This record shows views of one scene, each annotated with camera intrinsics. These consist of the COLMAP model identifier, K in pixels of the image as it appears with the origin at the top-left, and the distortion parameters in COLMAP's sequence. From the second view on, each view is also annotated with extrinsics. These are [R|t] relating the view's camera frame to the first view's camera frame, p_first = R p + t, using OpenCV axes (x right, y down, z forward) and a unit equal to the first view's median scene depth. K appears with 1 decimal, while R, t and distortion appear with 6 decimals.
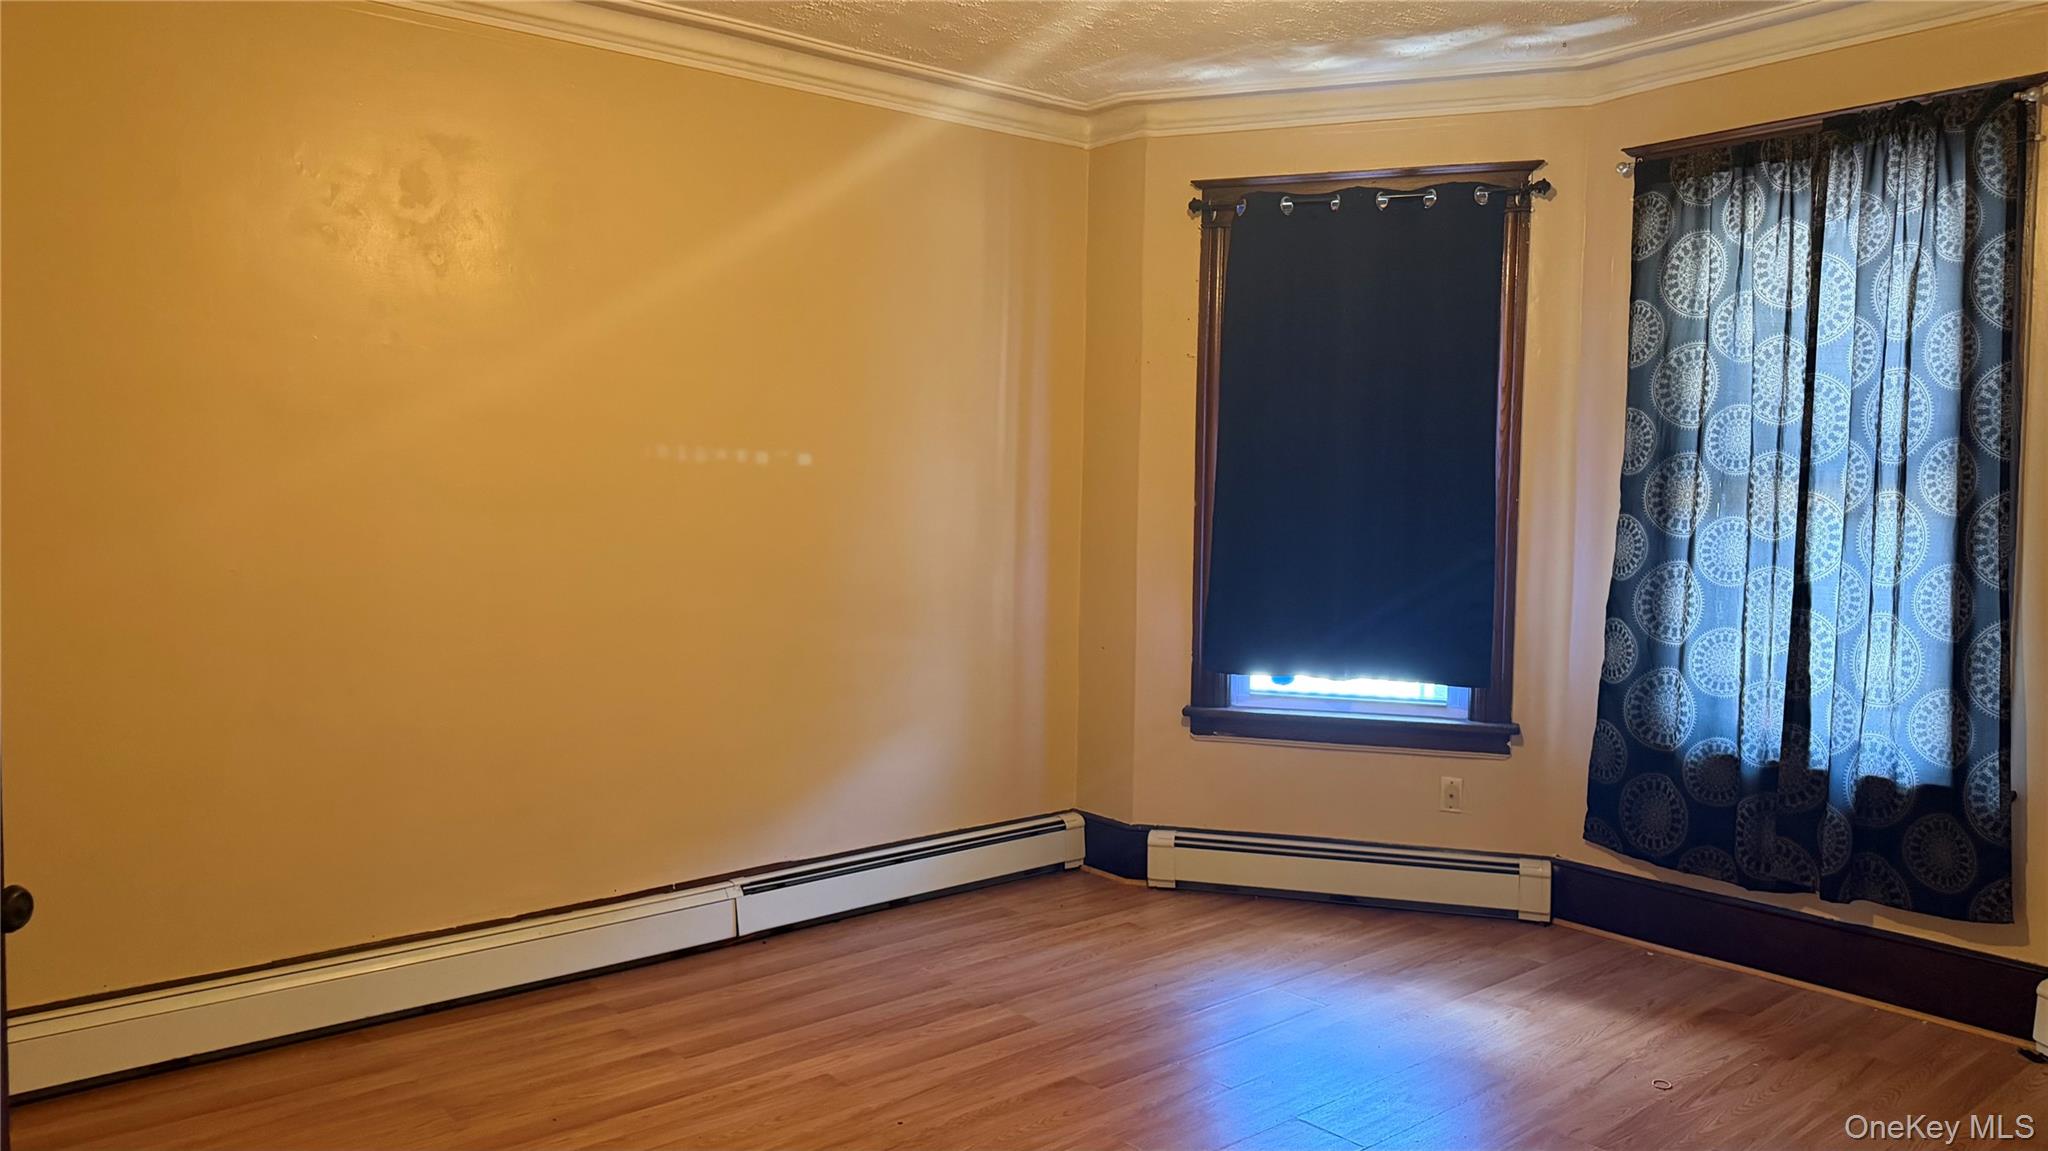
lens RADIAL K [[1443.7, 0, 1040.4], [0, 1443.7, 575.0], [0, 0, 1]] dist [0.064400, -0.086540]
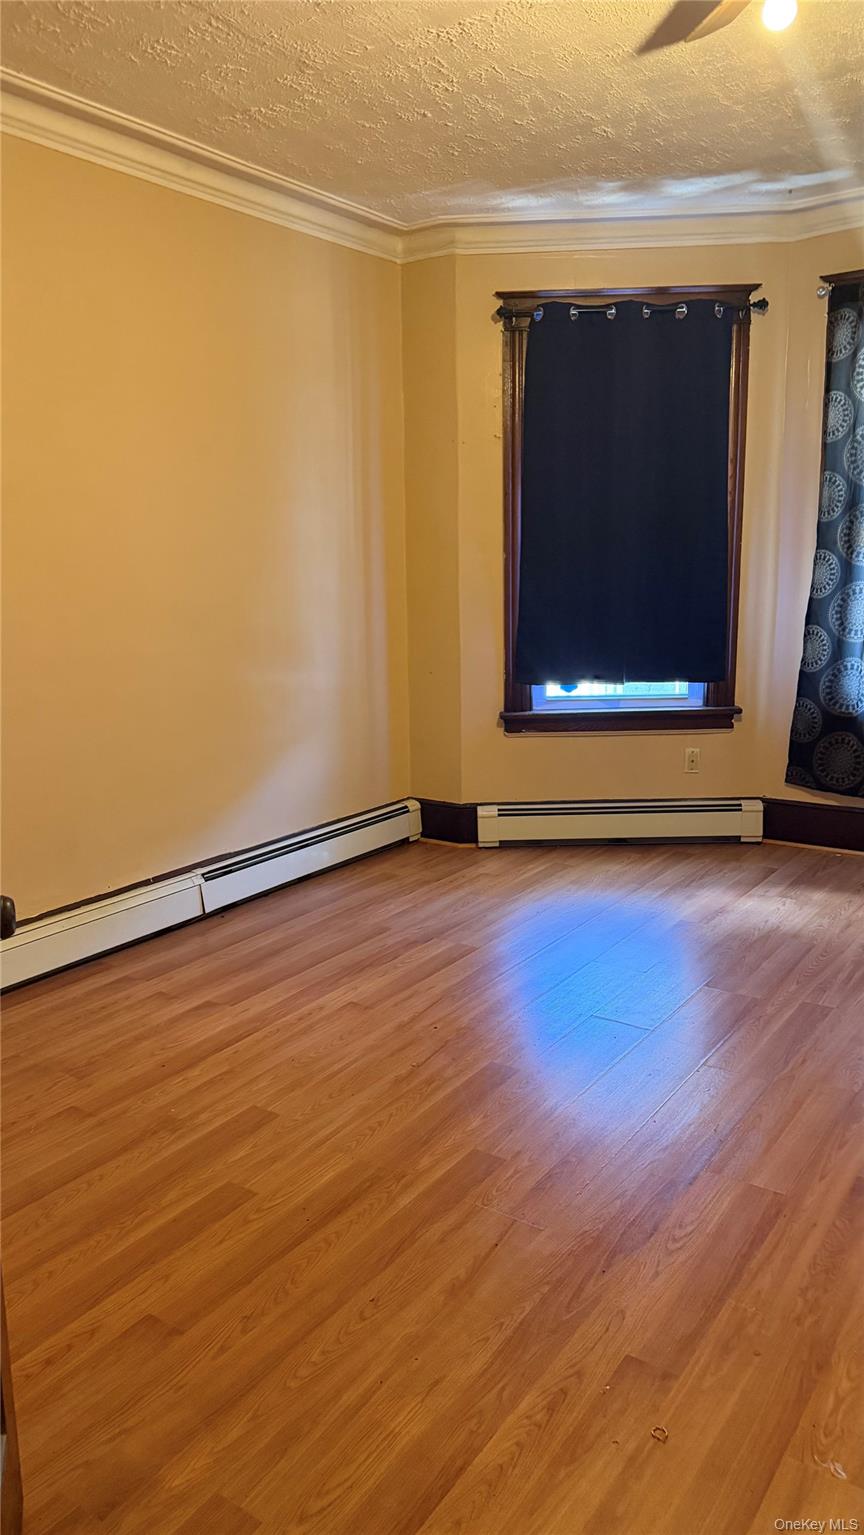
lens RADIAL K [[1082.1, 0, 437.5], [0, 1082.1, 770.7], [0, 0, 1]] dist [0.064400, -0.086540]
pose [[0.964006, -0.079272, 0.253787, -0.243701], [0.047504, 0.990513, 0.128950, 0.015857], [-0.261601, -0.112253, 0.958626, 0.066026]]
